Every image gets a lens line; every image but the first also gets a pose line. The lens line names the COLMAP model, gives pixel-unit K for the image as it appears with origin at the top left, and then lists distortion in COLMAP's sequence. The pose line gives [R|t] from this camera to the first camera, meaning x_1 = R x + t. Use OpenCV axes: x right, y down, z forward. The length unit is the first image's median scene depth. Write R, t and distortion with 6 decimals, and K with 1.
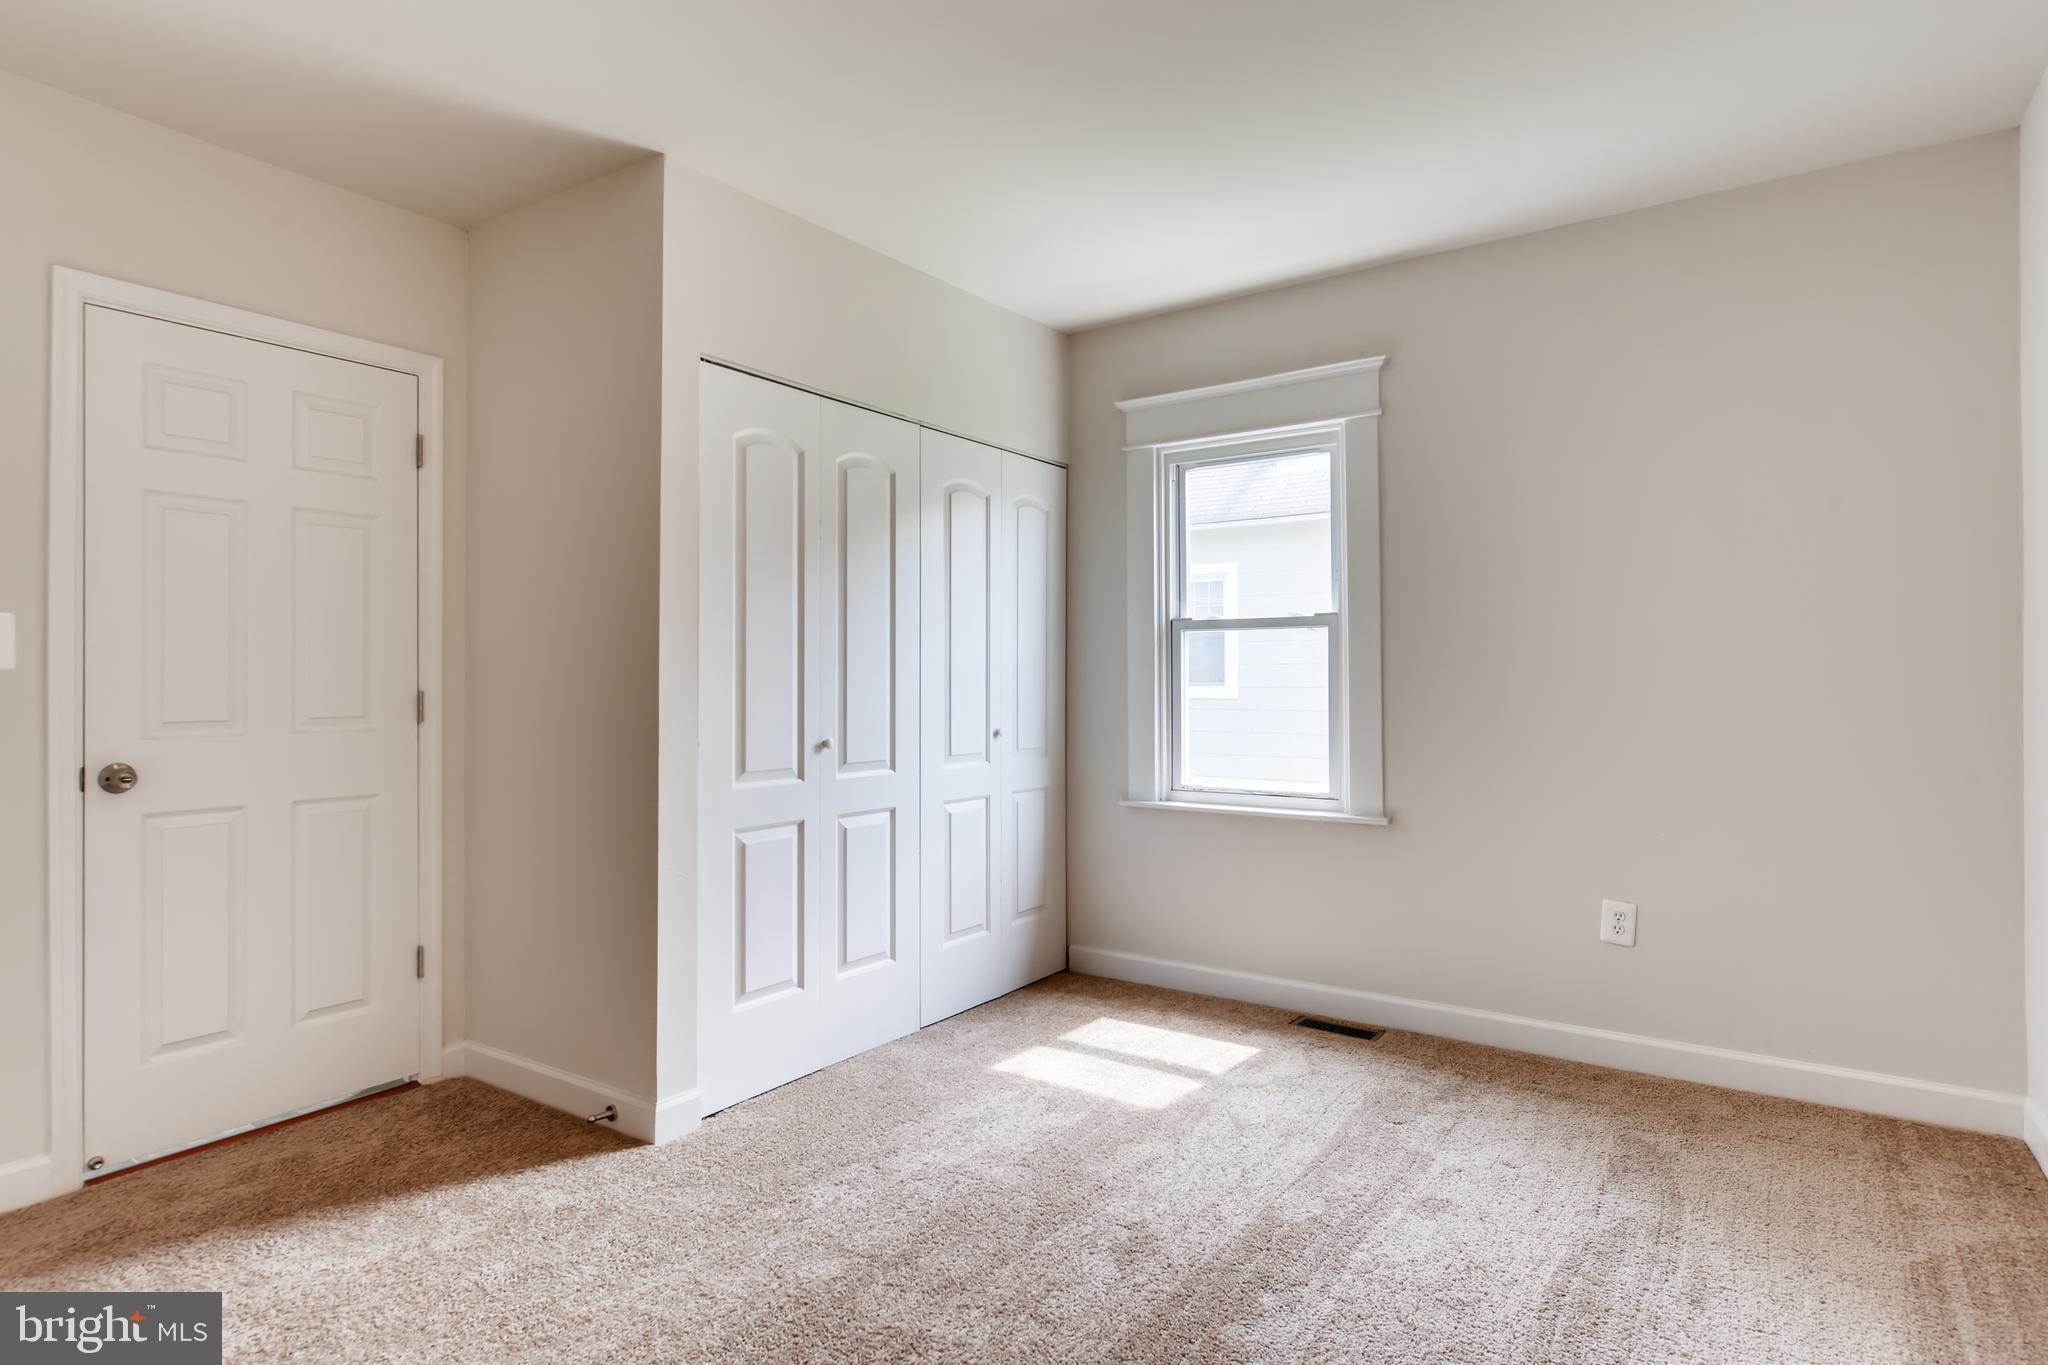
lens RADIAL K [[1071.9, 0, 1027.1], [0, 1071.9, 678.2], [0, 0, 1]] dist [-0.001268, 0.003538]
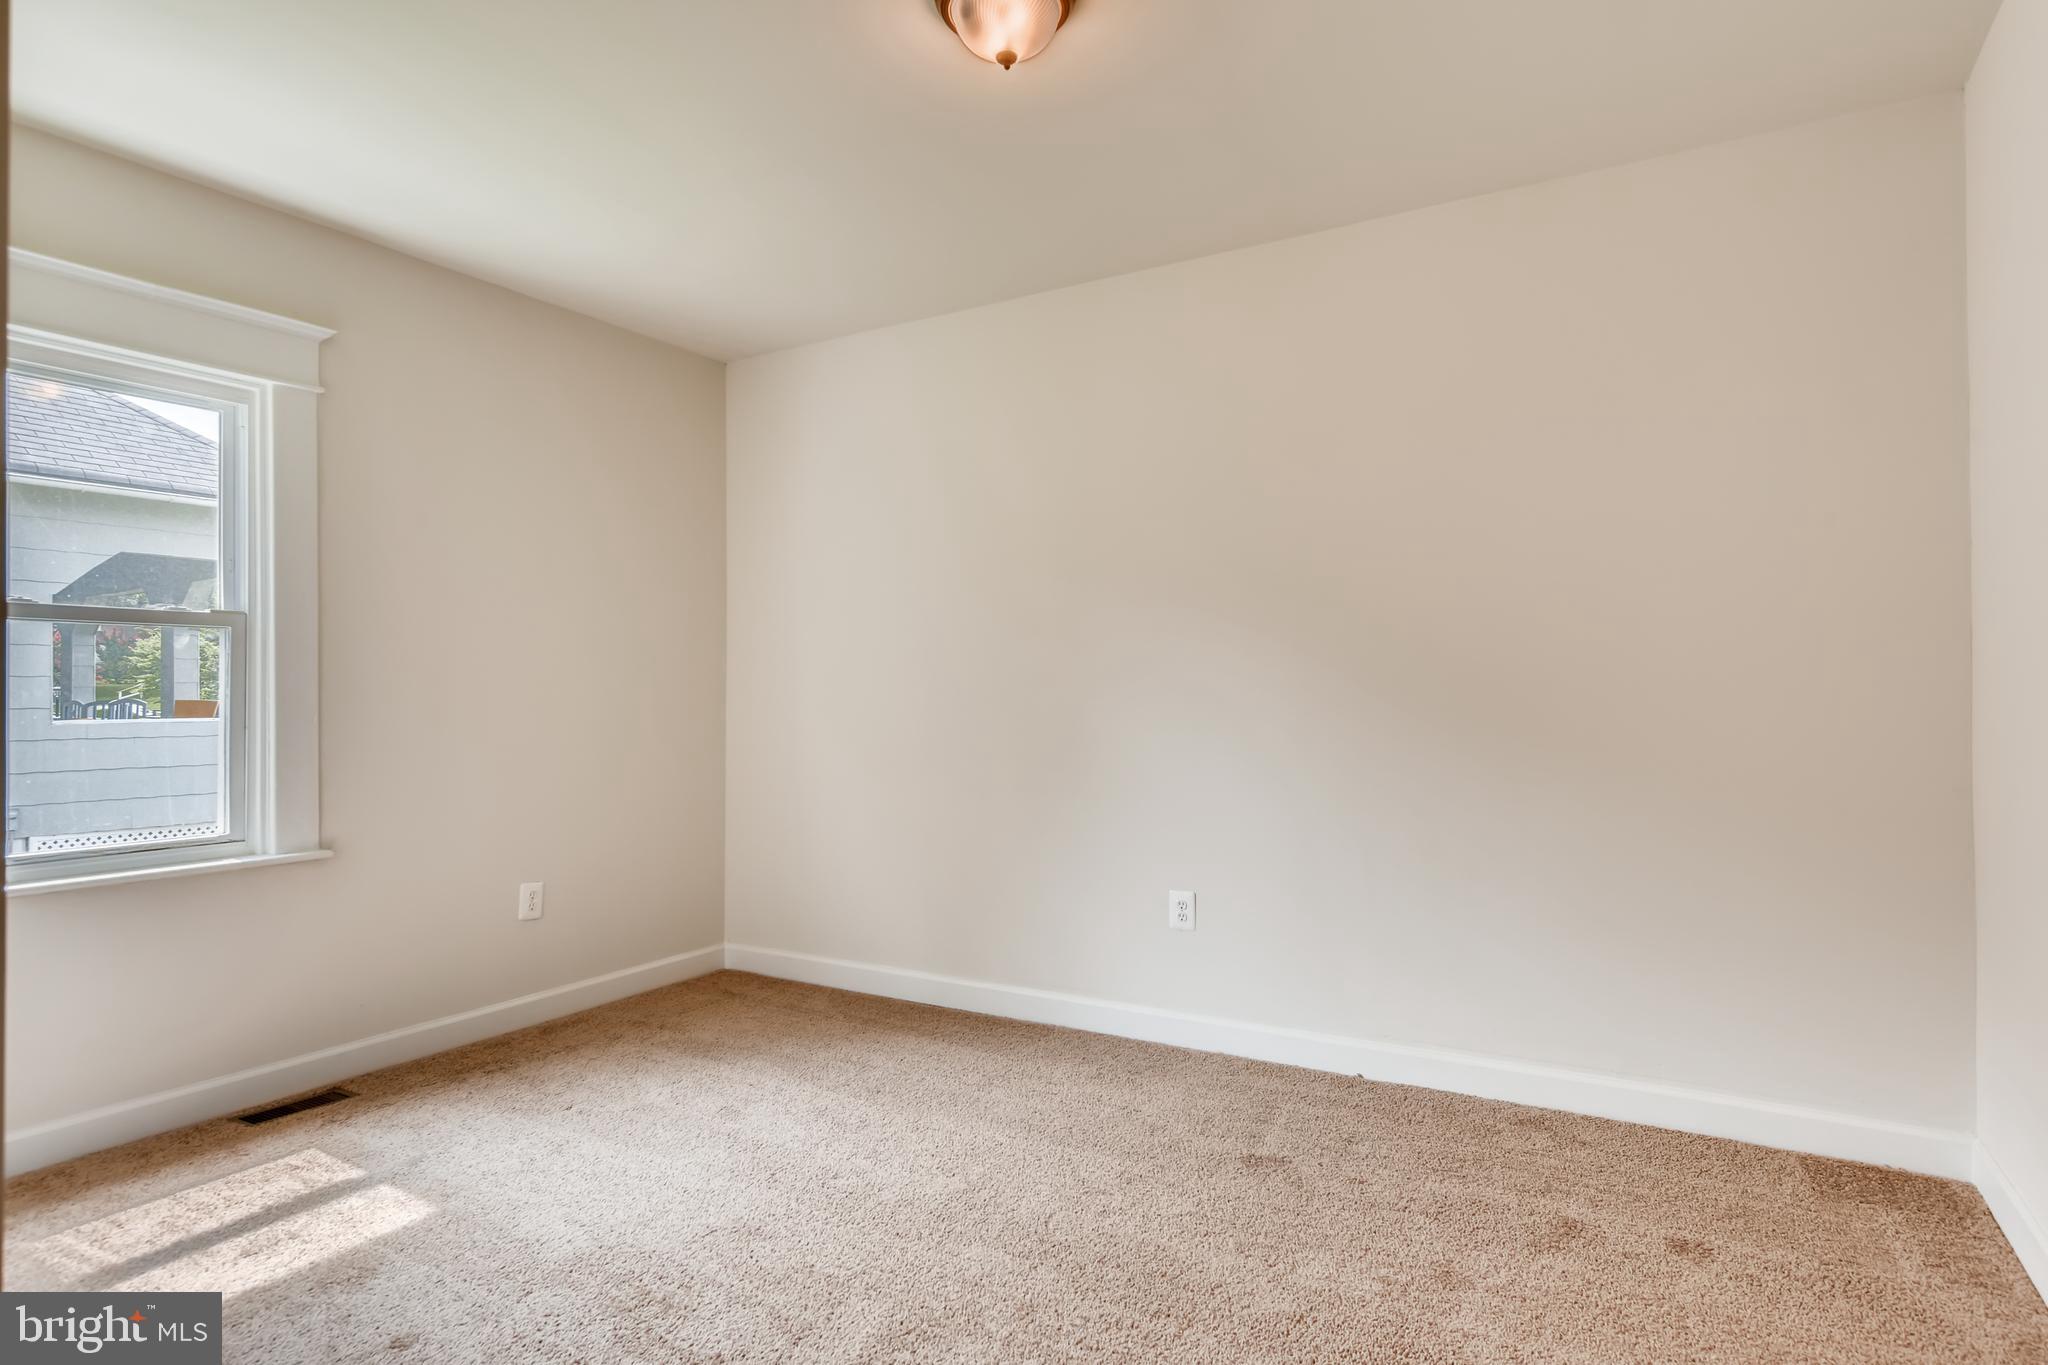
lens RADIAL K [[1071.9, 0, 1022.6], [0, 1071.9, 686.5], [0, 0, 1]] dist [-0.001268, 0.003538]
pose [[-0.042250, 0.004186, 0.999098, -0.620474], [-0.001798, 0.999989, -0.004265, -0.002120], [-0.999105, -0.001977, -0.042242, 0.494687]]
